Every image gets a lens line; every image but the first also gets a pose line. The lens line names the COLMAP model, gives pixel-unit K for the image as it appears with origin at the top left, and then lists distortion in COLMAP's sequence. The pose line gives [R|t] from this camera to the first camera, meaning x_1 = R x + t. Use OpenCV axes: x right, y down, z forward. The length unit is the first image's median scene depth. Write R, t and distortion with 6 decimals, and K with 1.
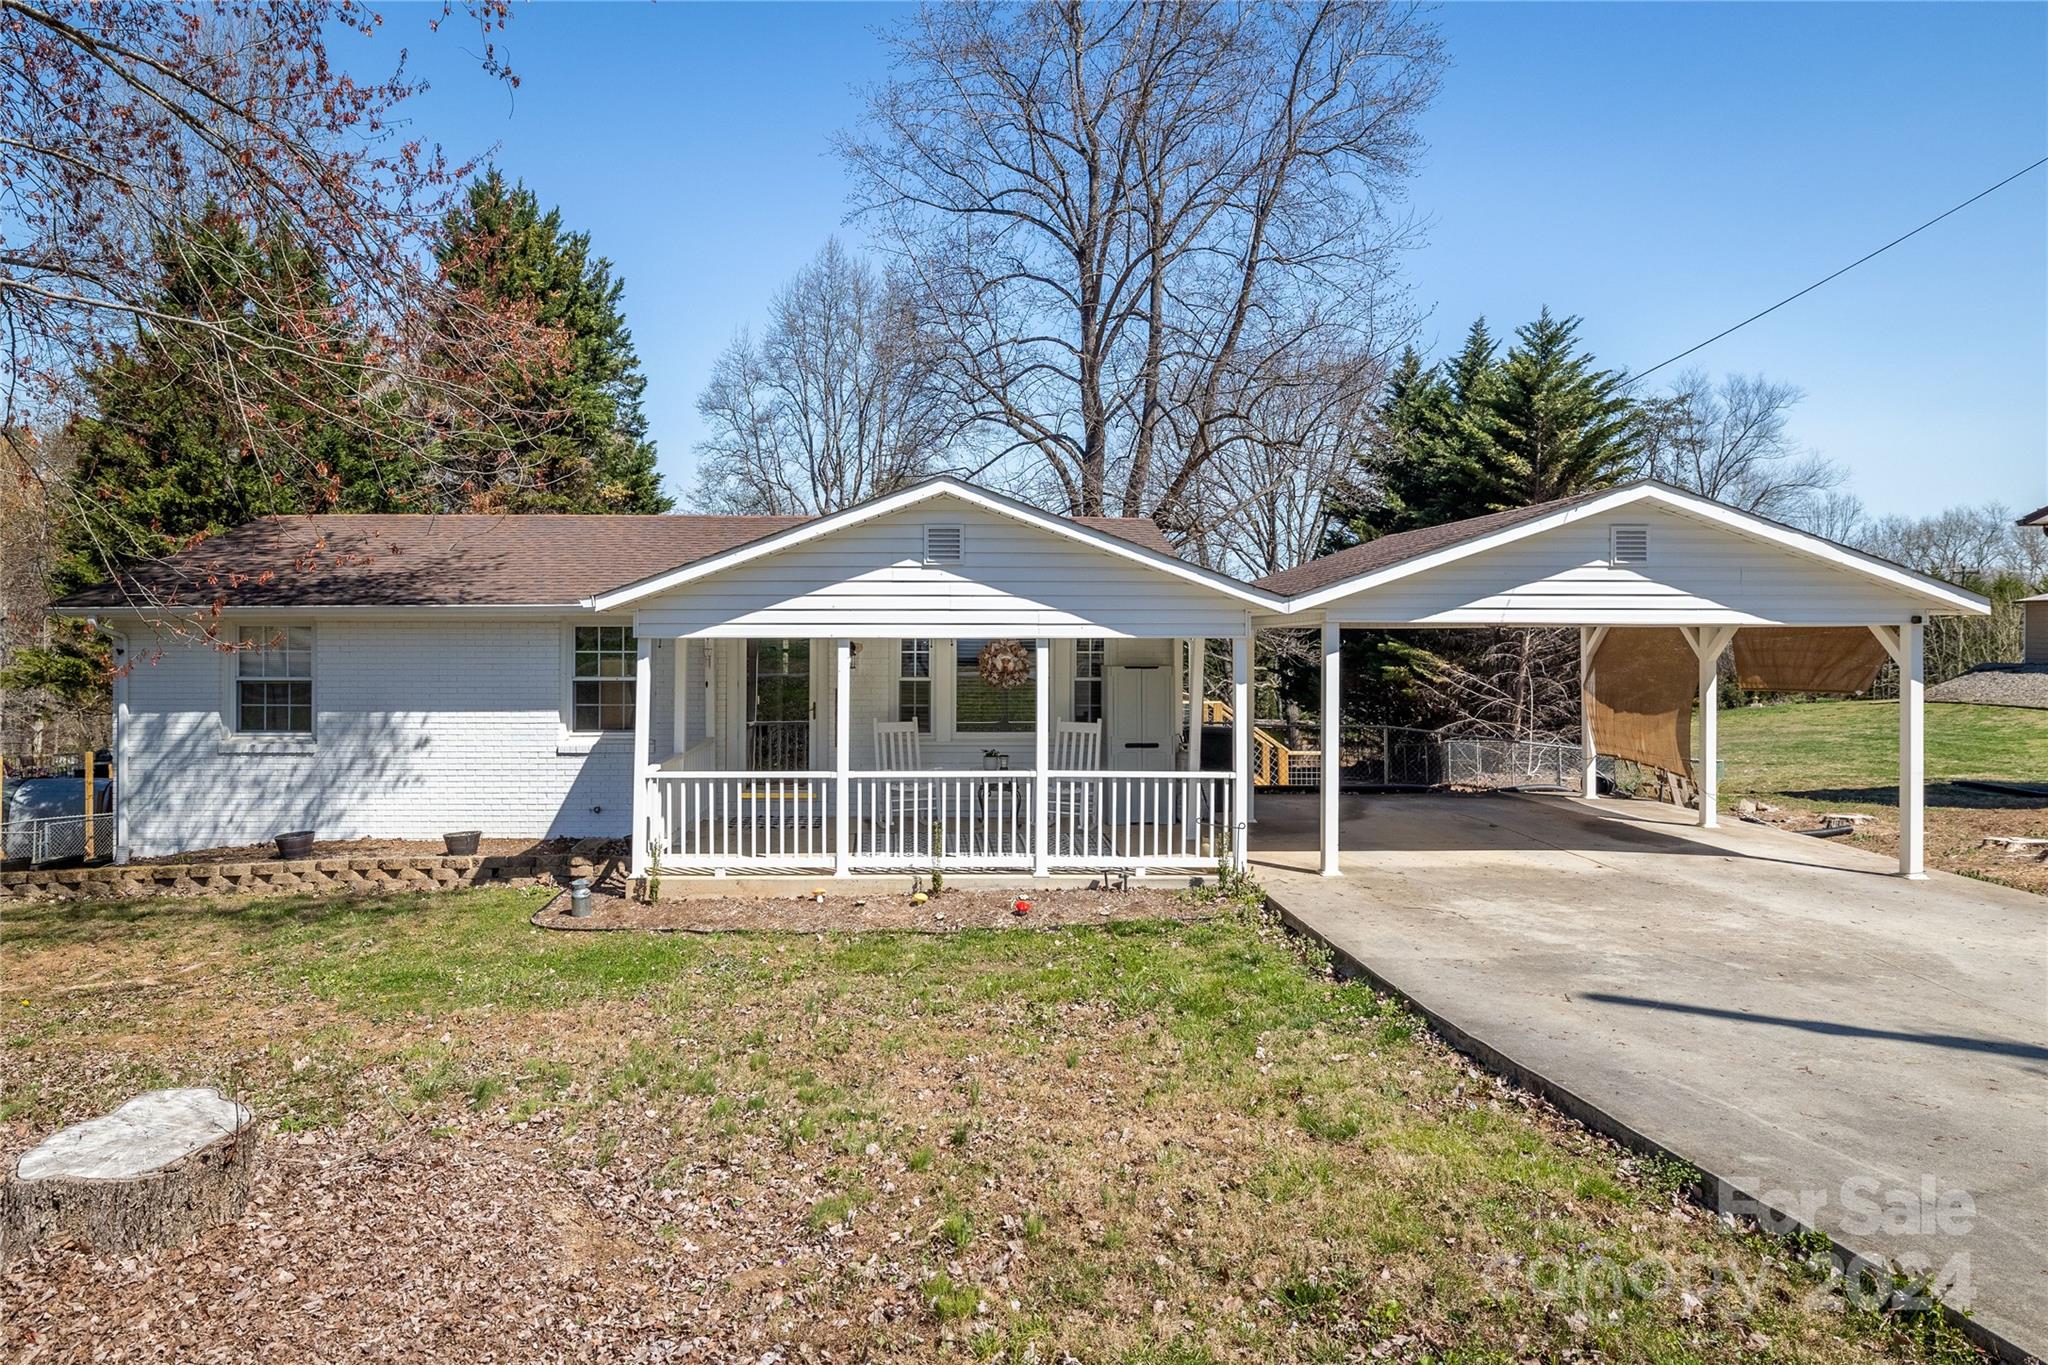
lens RADIAL K [[1123.5, 0, 1027.2], [0, 1123.5, 692.1], [0, 0, 1]] dist [-0.001327, -0.000038]
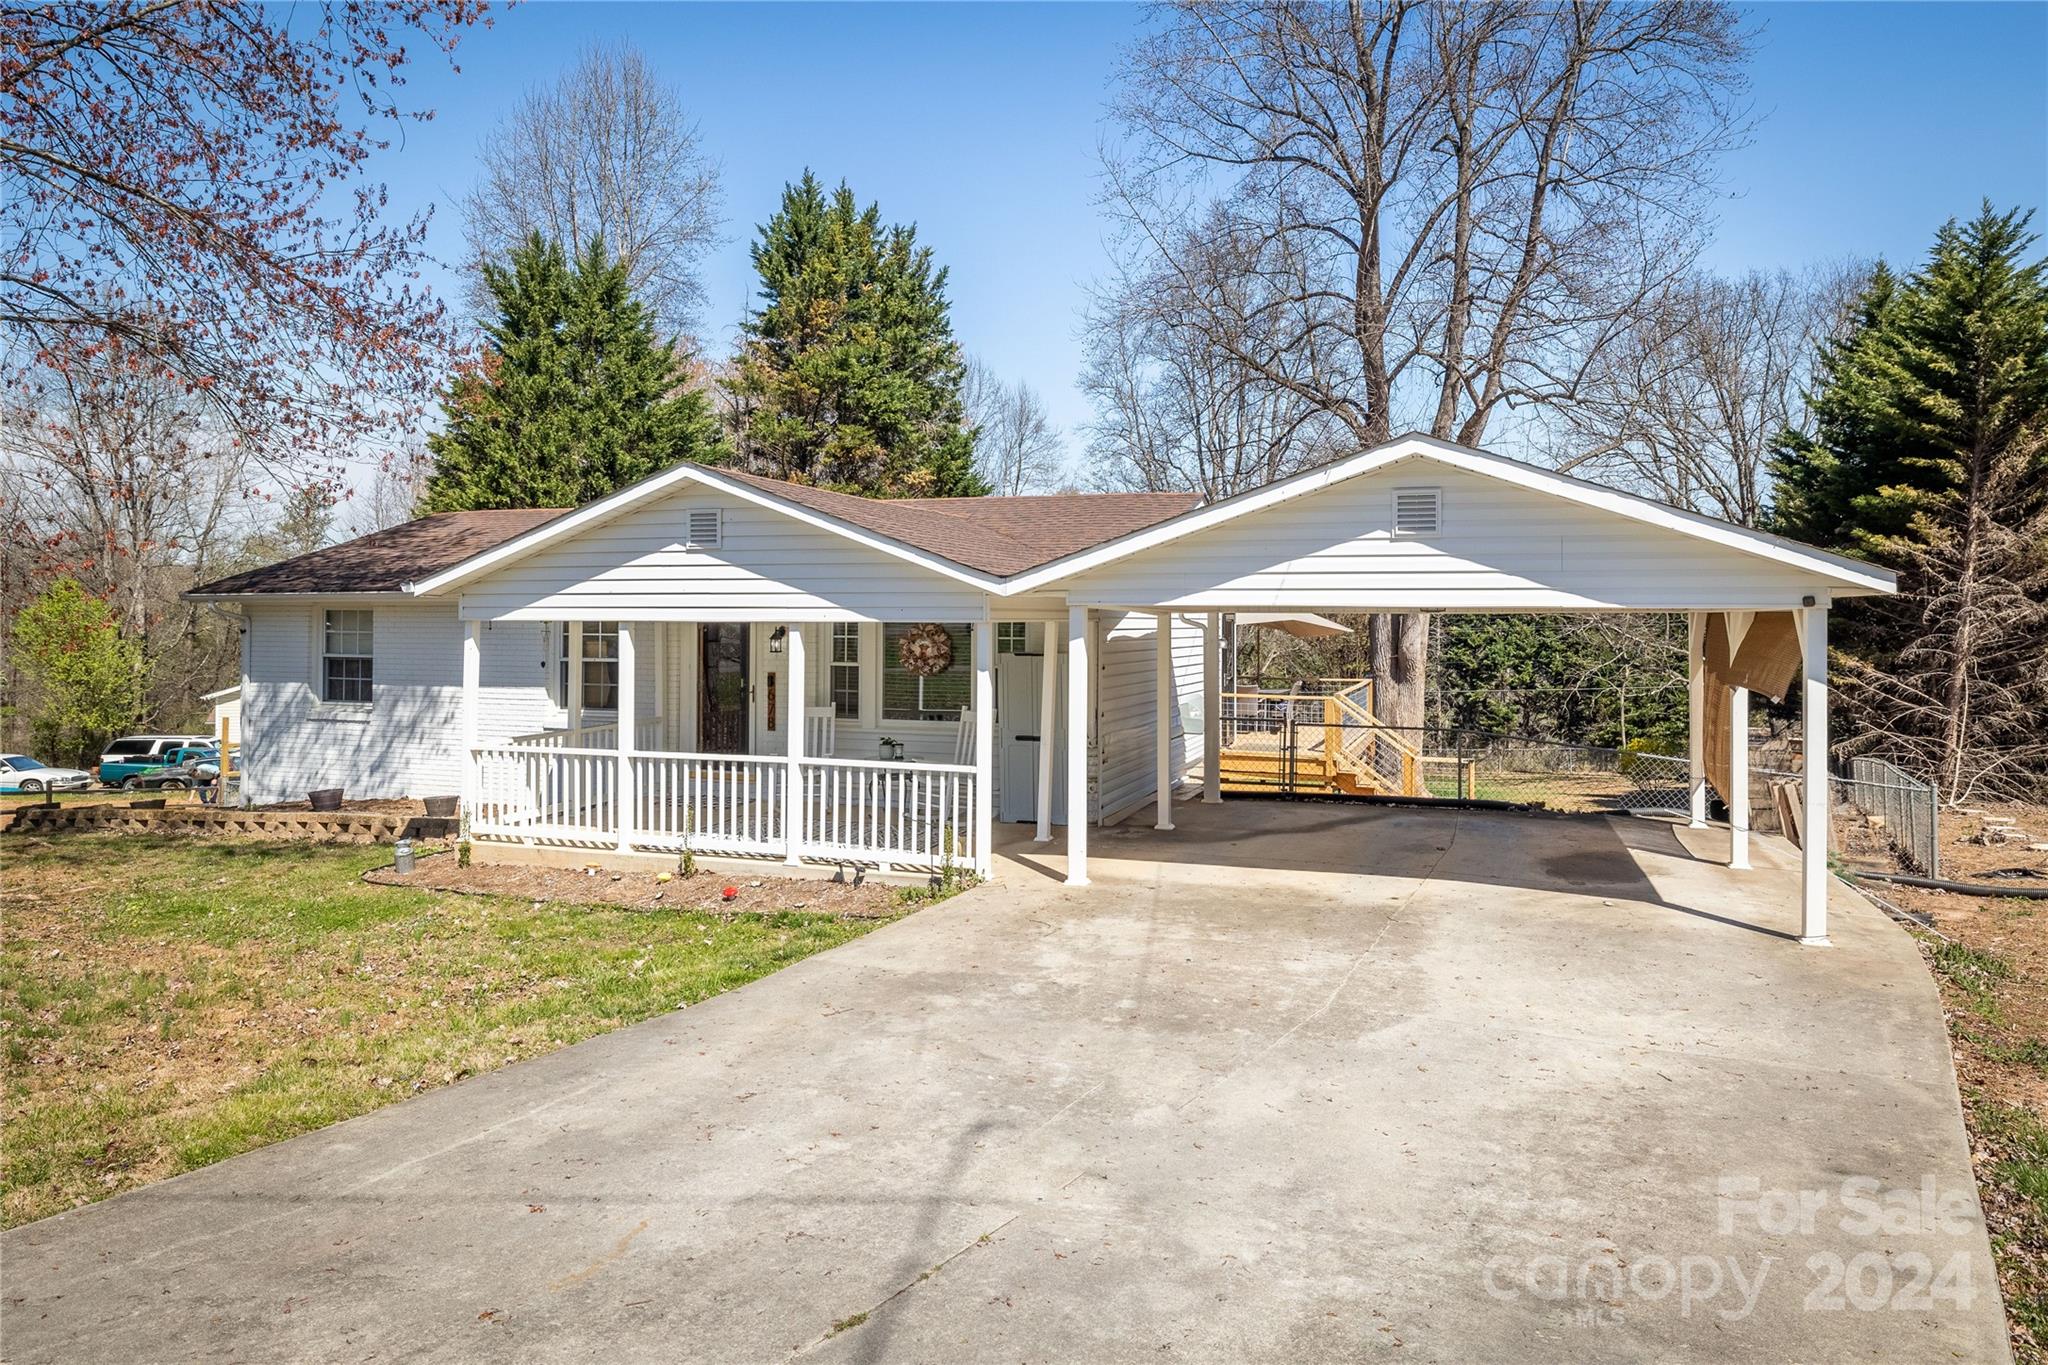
lens RADIAL K [[1202.3, 0, 1026.2], [0, 1202.3, 672.0], [0, 0, 1]] dist [0.004017, -0.001403]
pose [[0.950046, 0.016761, -0.311659, 0.380785], [-0.019789, 0.999783, -0.006557, -0.000853], [0.311481, 0.012397, 0.950171, 0.045306]]
